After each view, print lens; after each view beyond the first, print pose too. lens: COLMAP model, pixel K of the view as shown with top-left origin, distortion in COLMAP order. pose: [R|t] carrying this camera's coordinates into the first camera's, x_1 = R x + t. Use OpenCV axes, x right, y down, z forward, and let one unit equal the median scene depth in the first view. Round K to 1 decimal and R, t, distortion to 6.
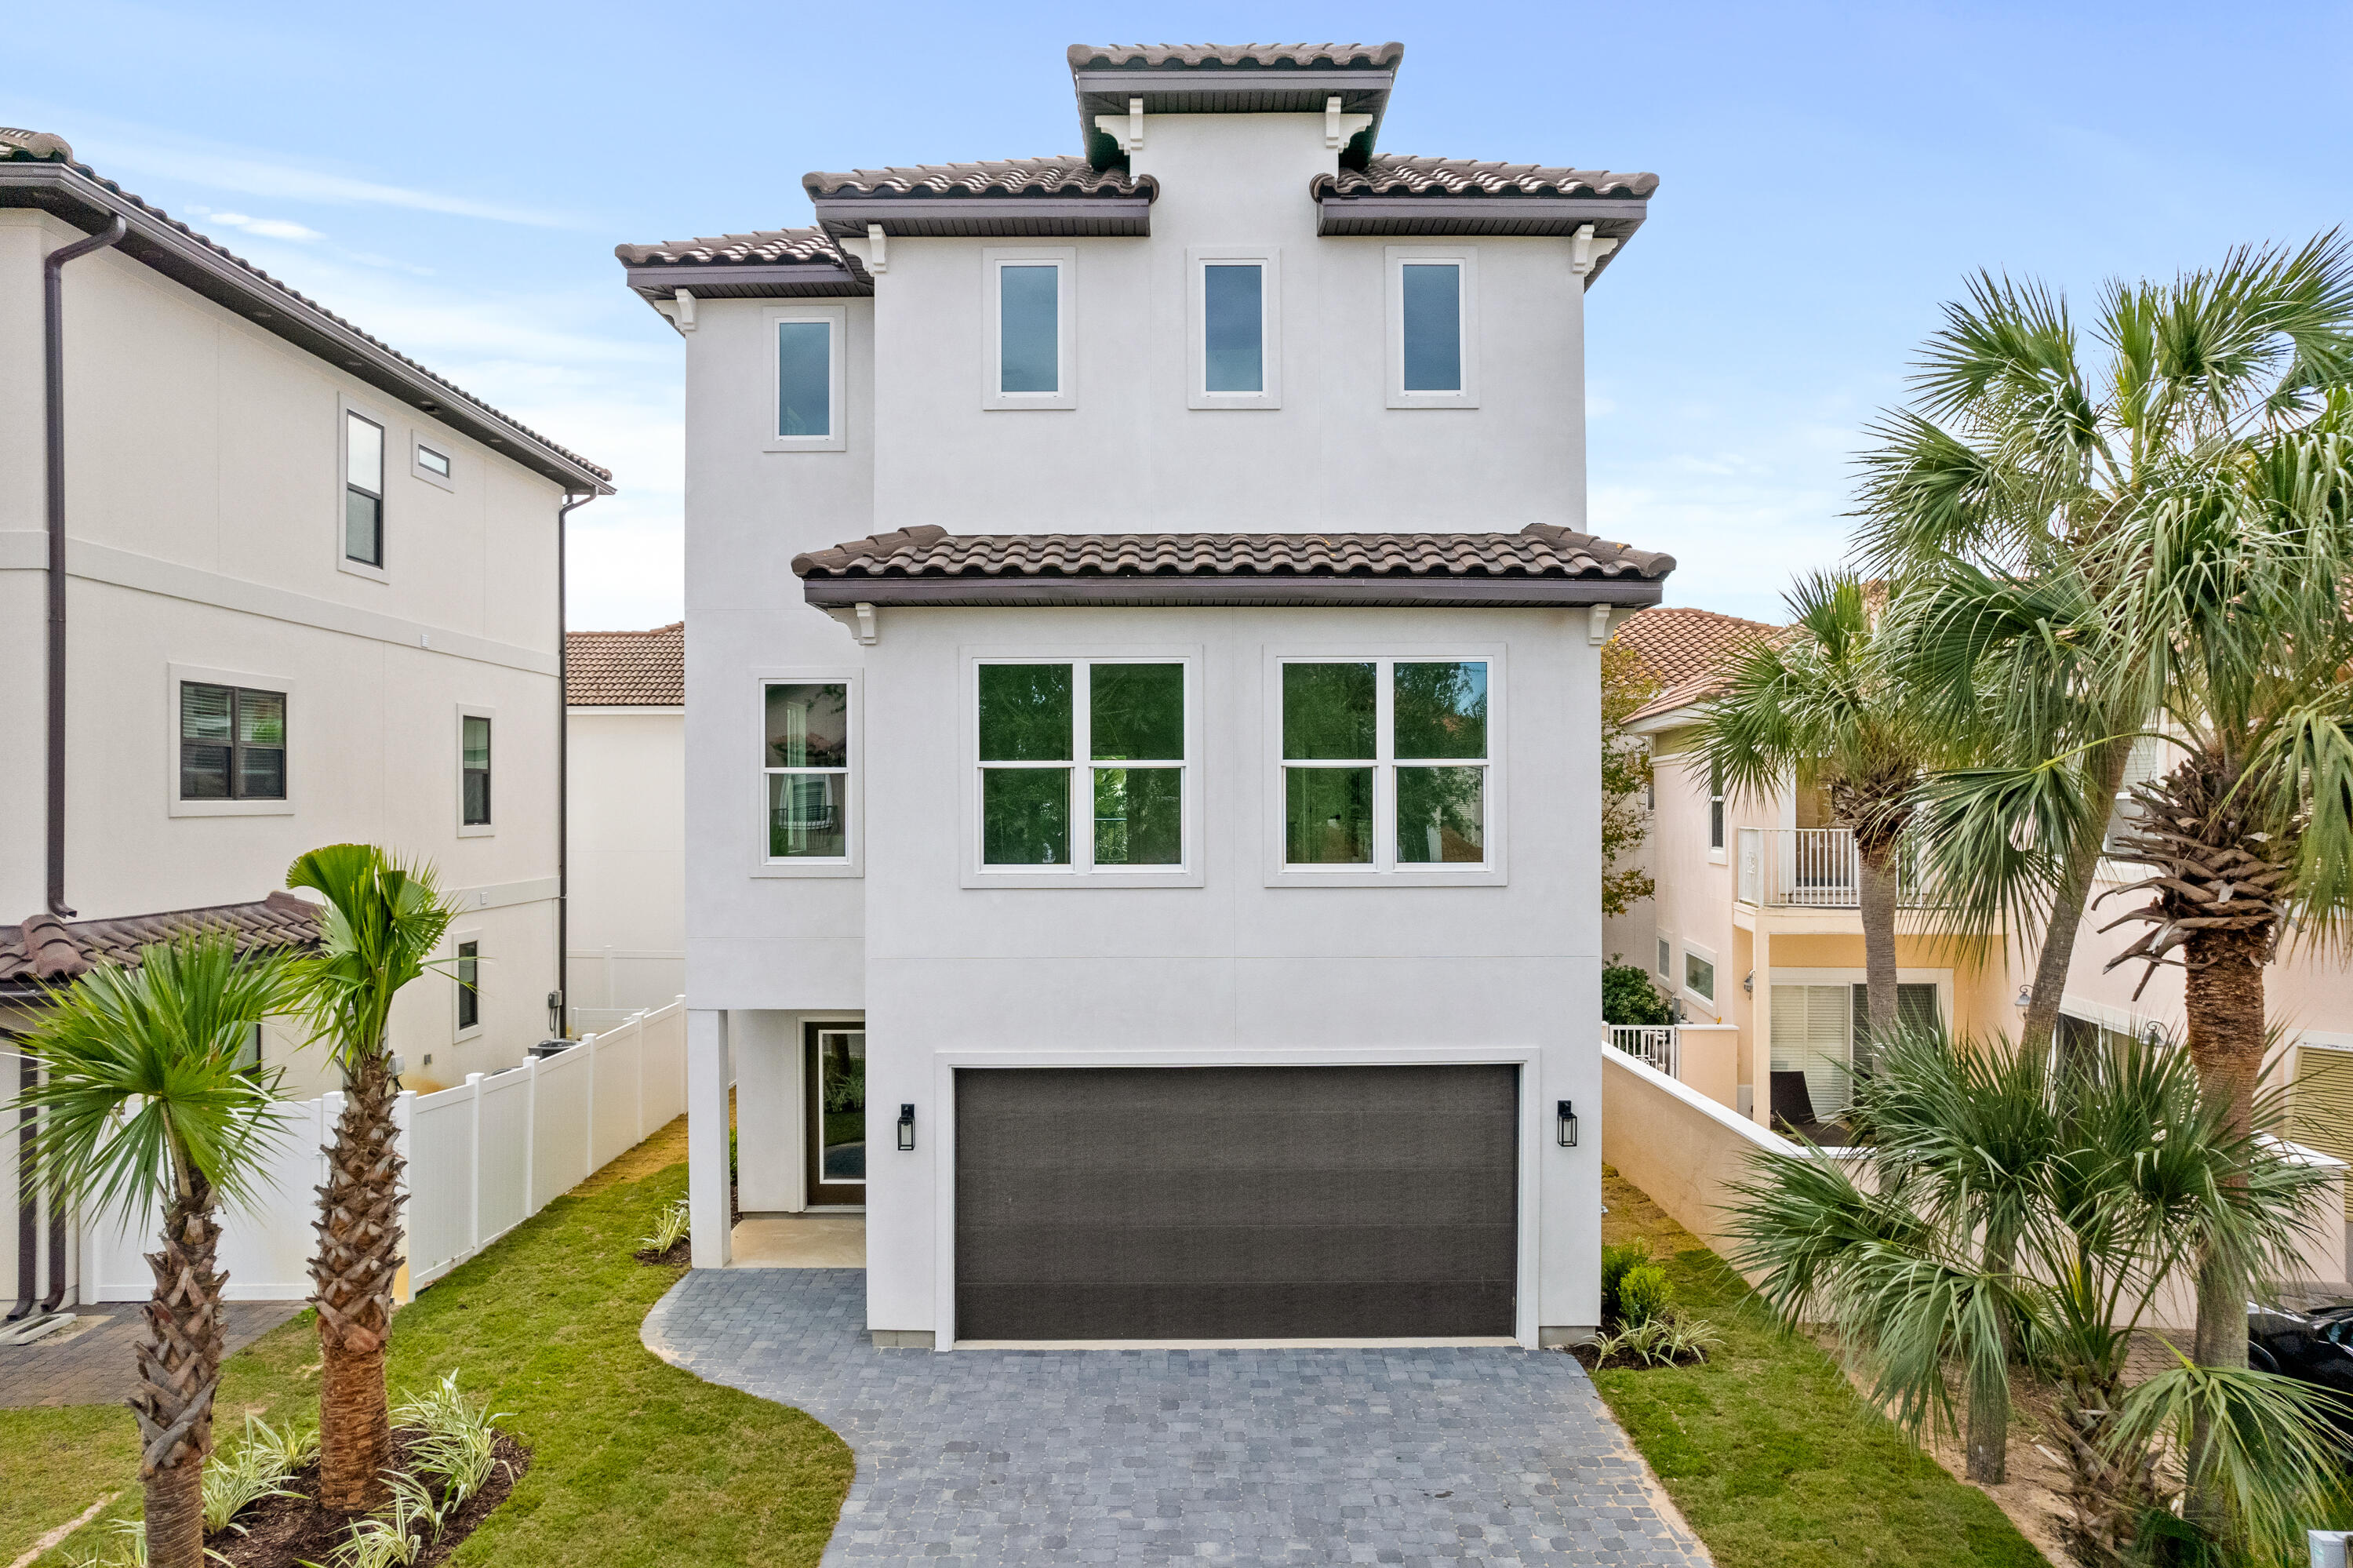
lens RADIAL K [[1509.0, 0, 1167.1], [0, 1509.0, 786.8], [0, 0, 1]] dist [-0.068150, 0.061664]
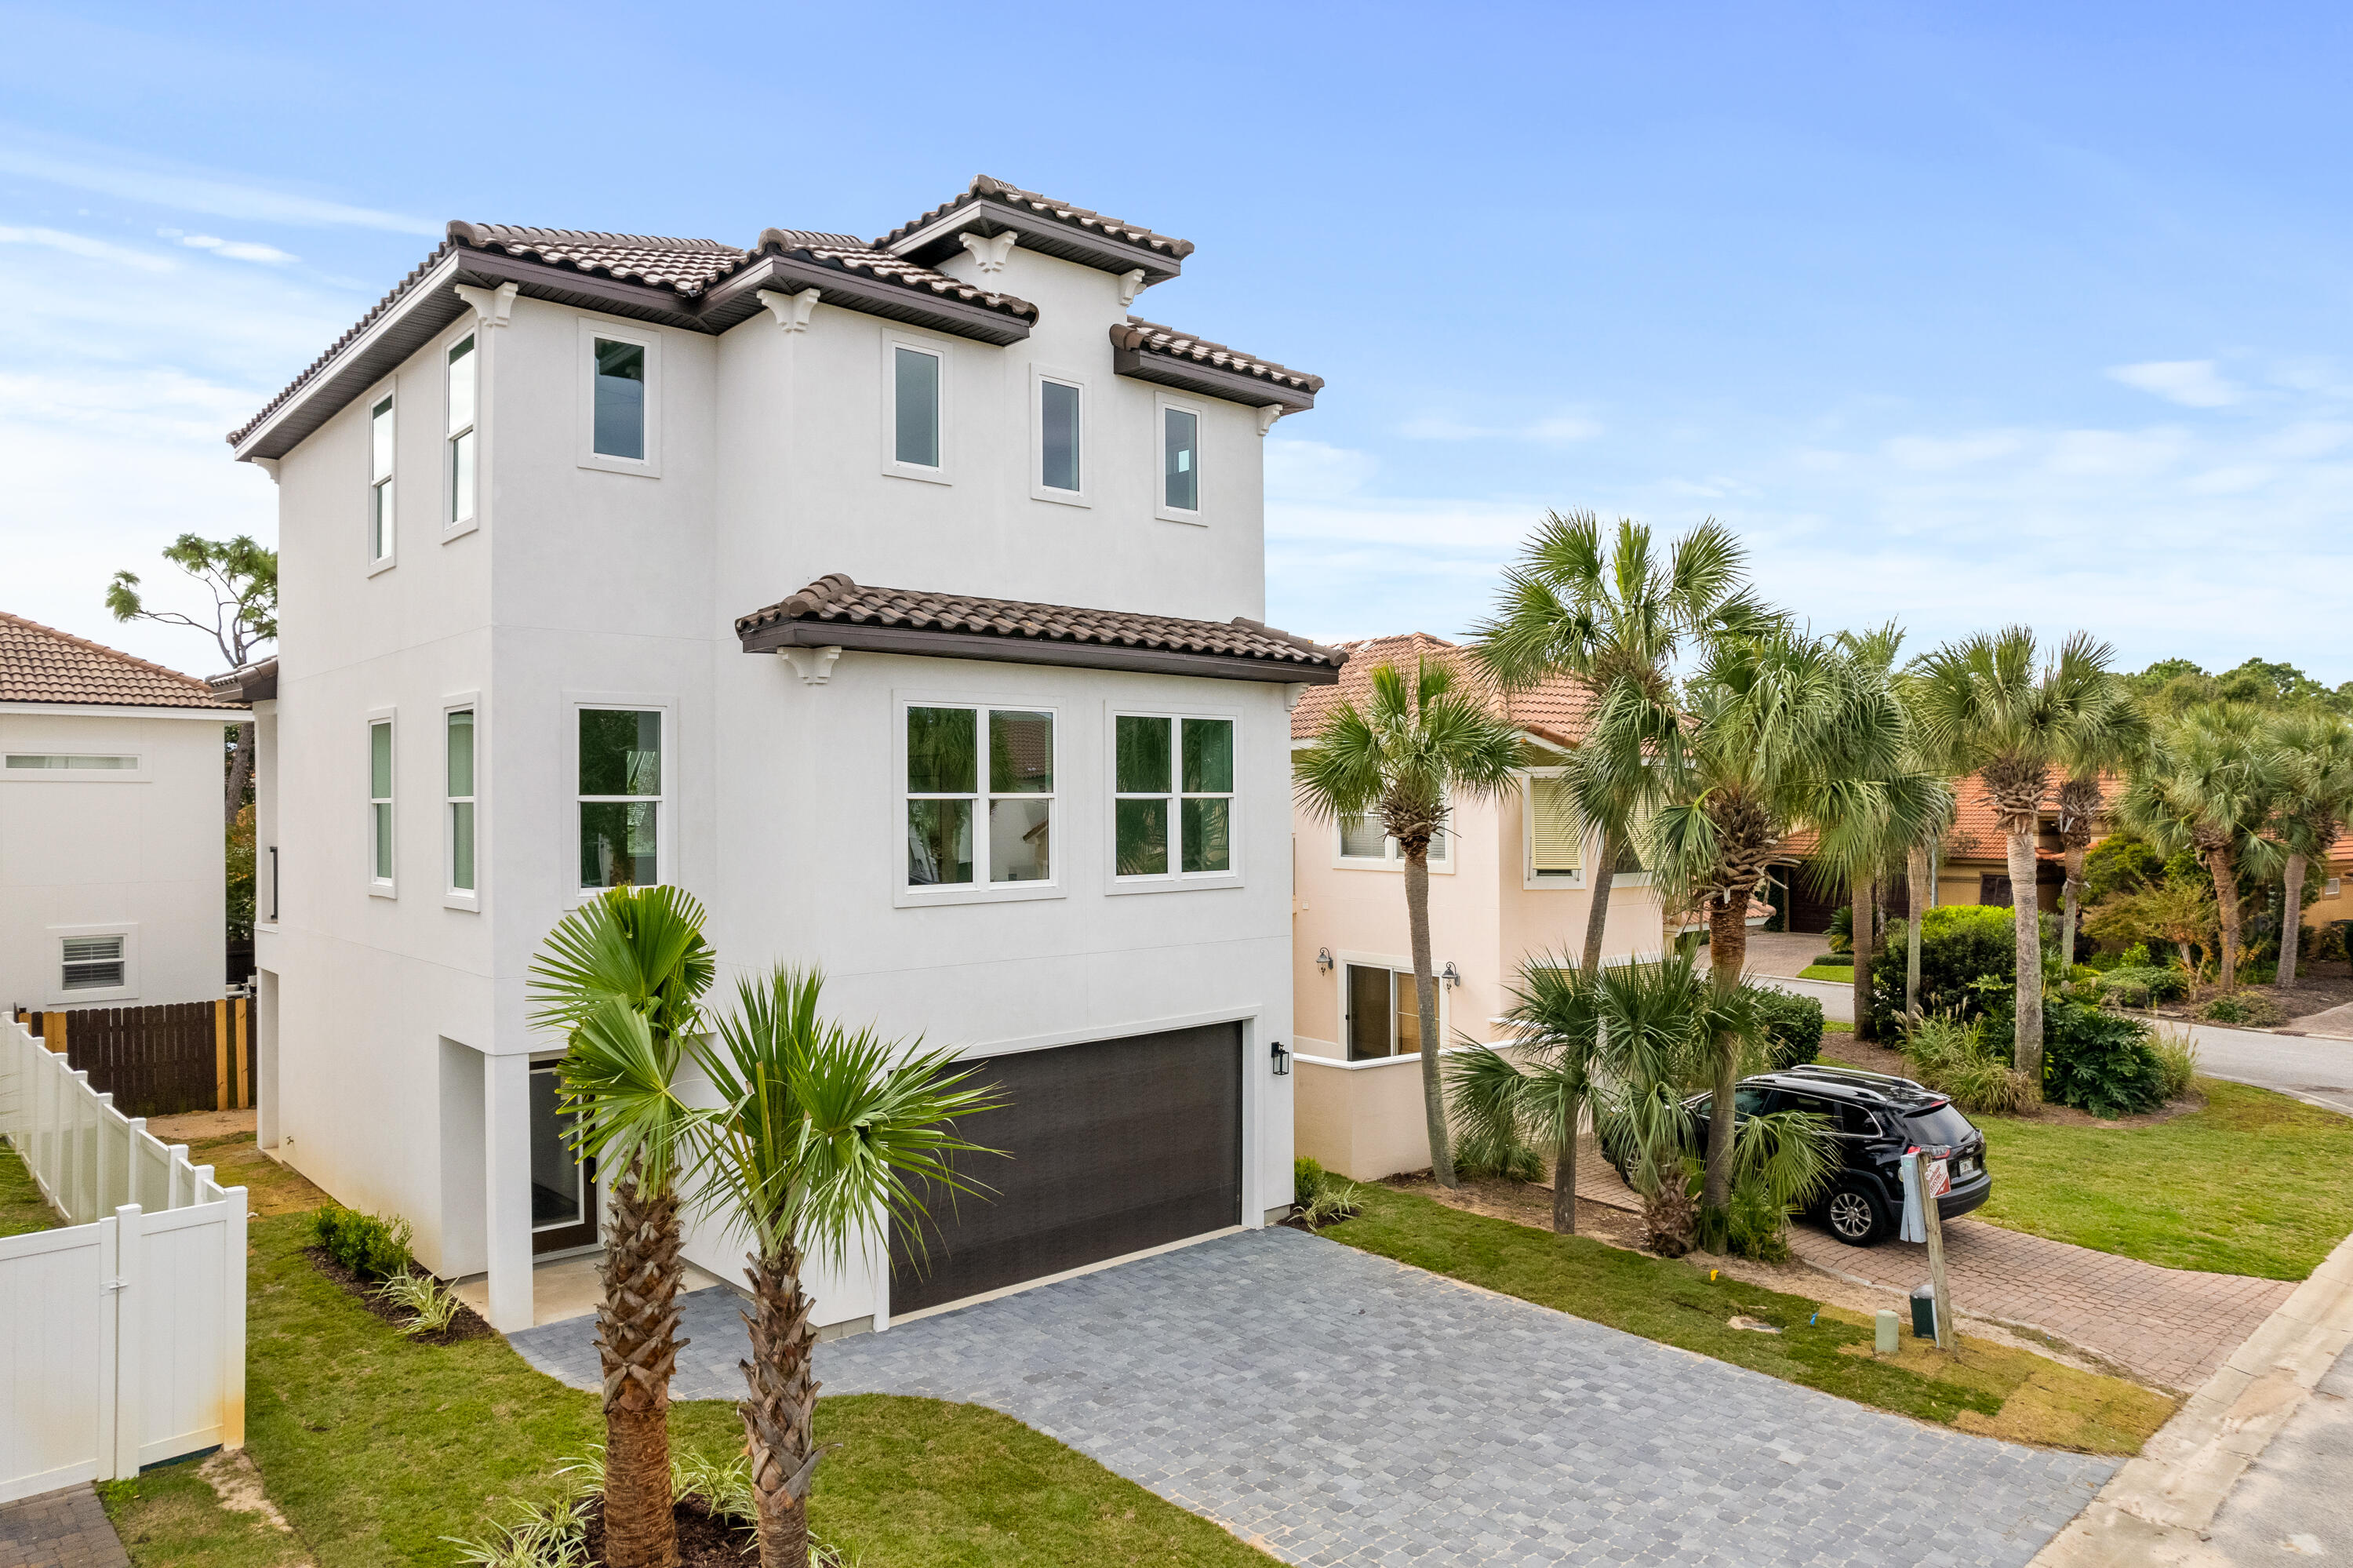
lens RADIAL K [[1509.0, 0, 1156.2], [0, 1509.0, 783.0], [0, 0, 1]] dist [-0.068150, 0.061664]
pose [[0.747084, 0.007588, 0.664687, -0.726658], [-0.002065, 0.999957, -0.009093, -0.015123], [-0.664727, 0.005420, 0.747067, 0.043082]]
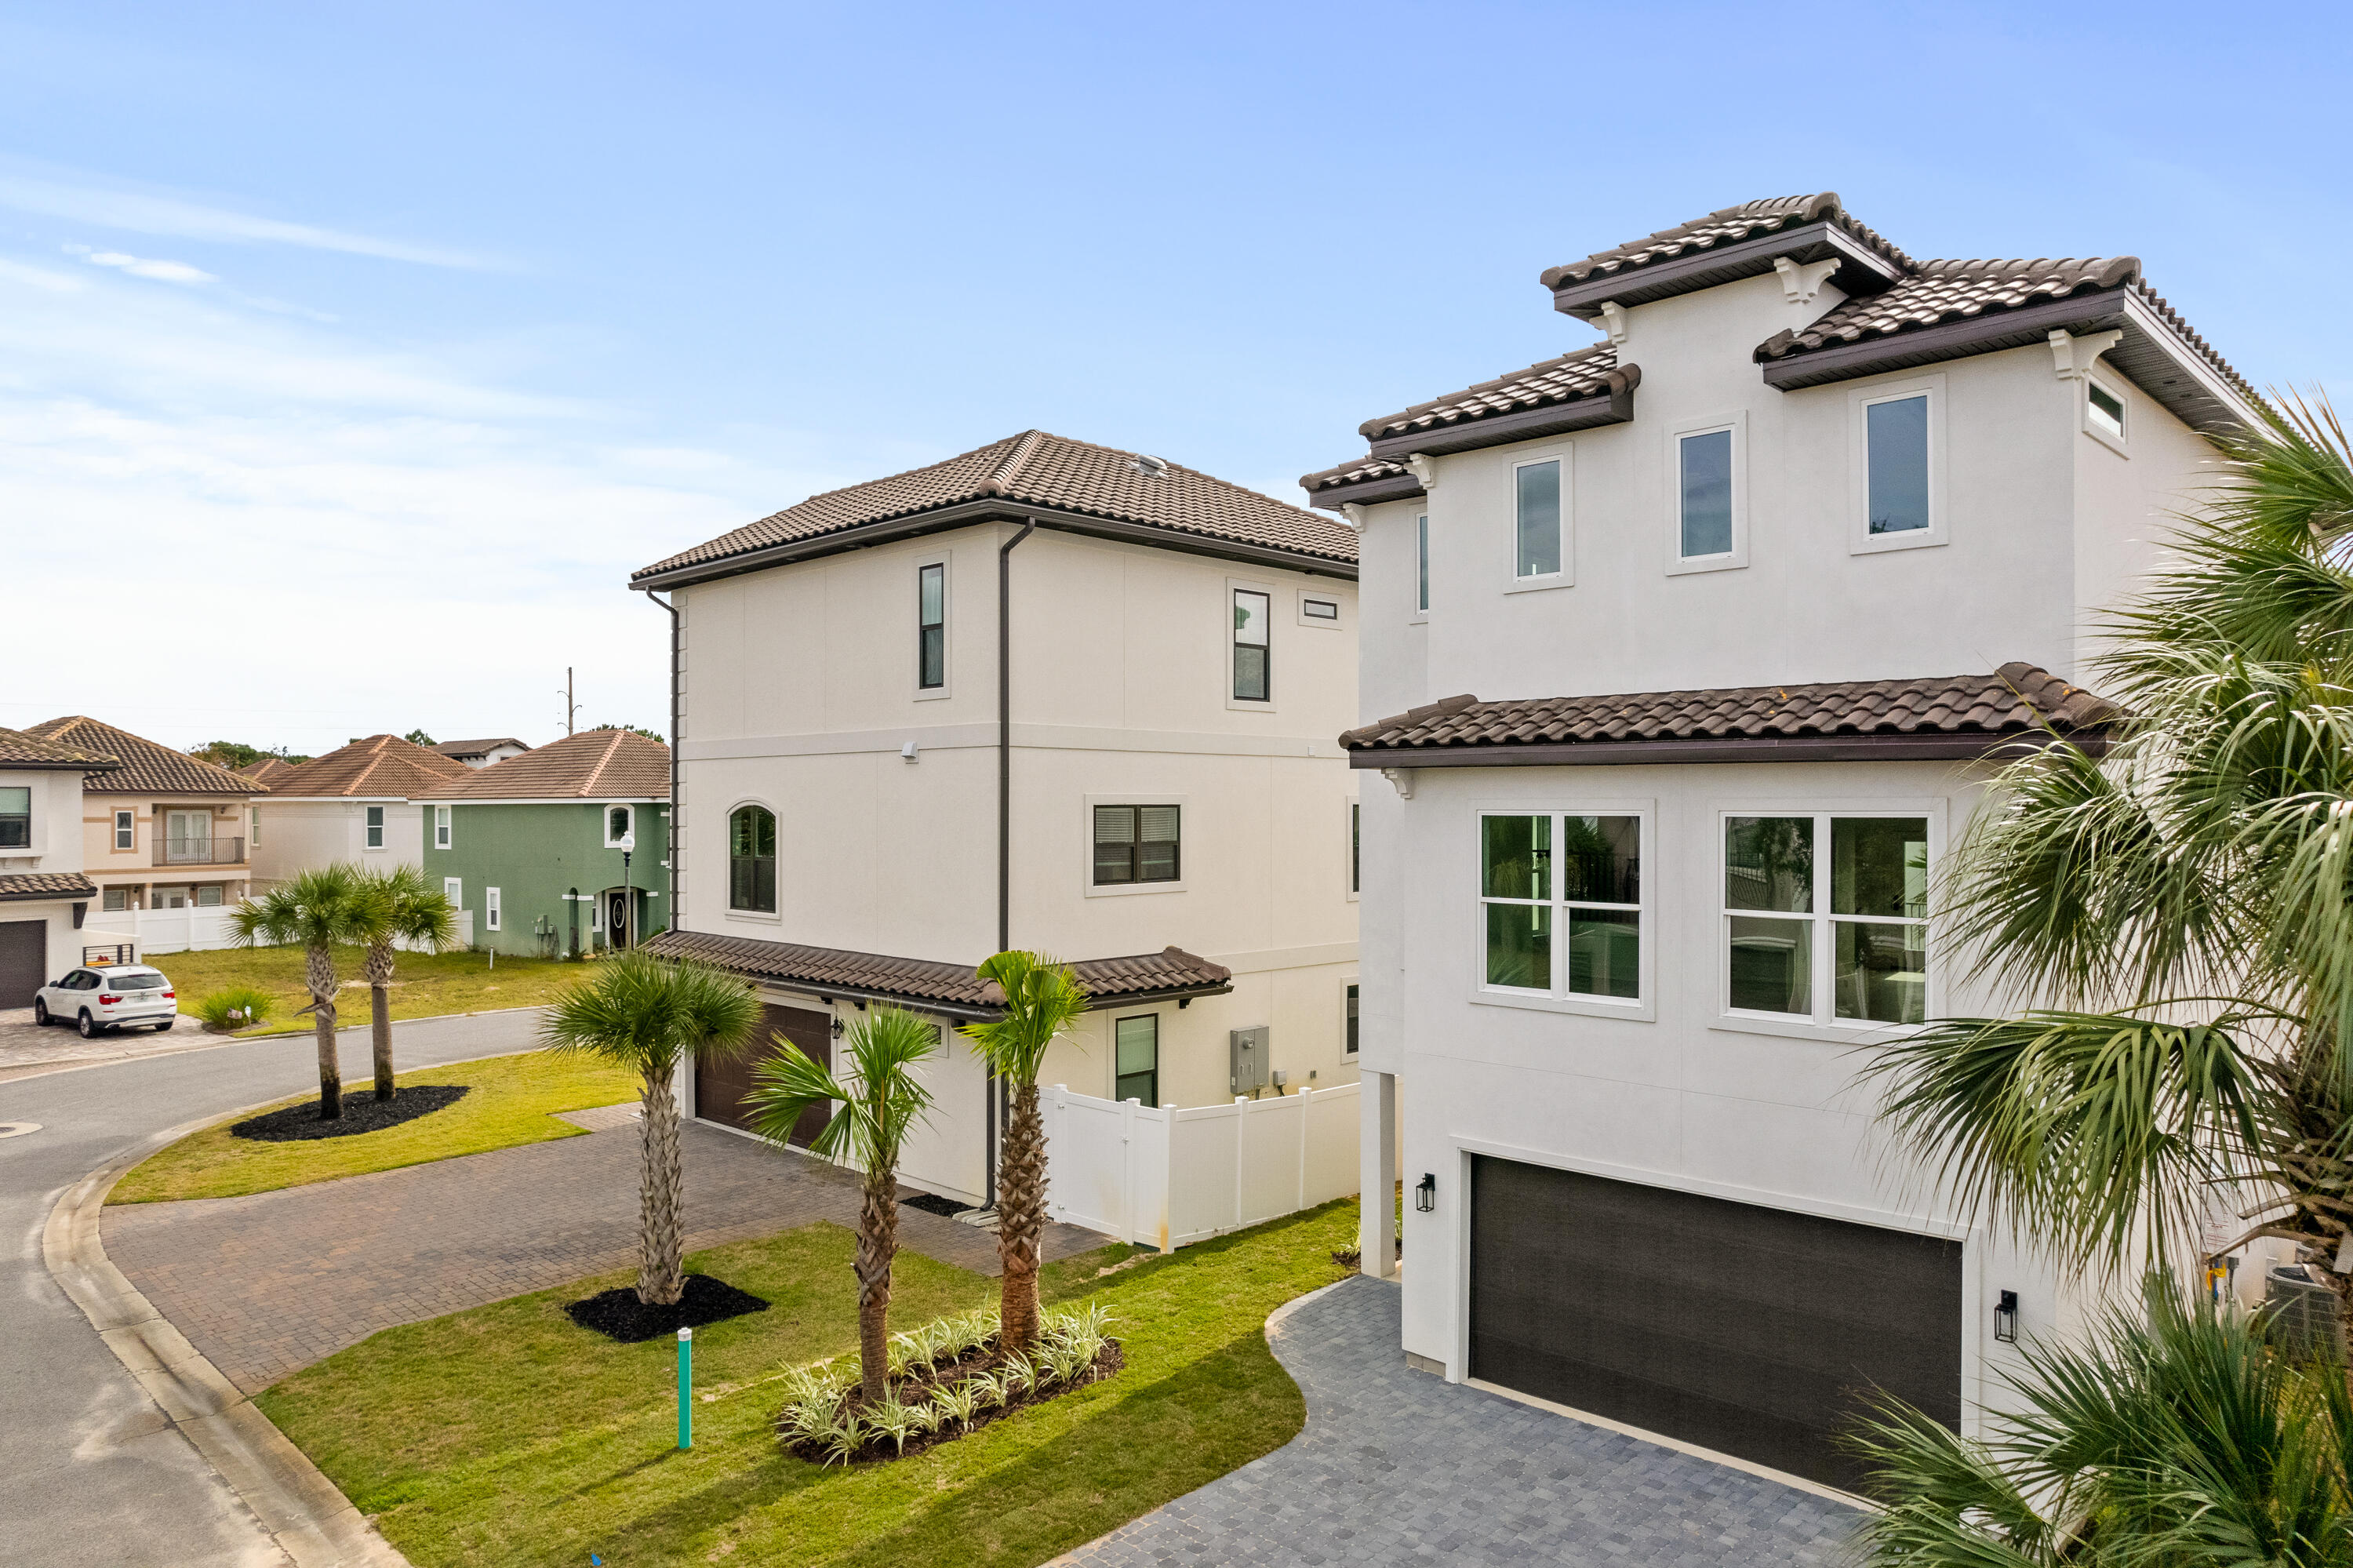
lens RADIAL K [[1509.0, 0, 1195.9], [0, 1509.0, 801.0], [0, 0, 1]] dist [-0.068150, 0.061664]
pose [[0.714414, 0.003415, -0.699715, 0.542770], [0.002755, 0.999967, 0.007694, -0.102285], [0.699718, -0.007424, 0.714381, -0.006250]]
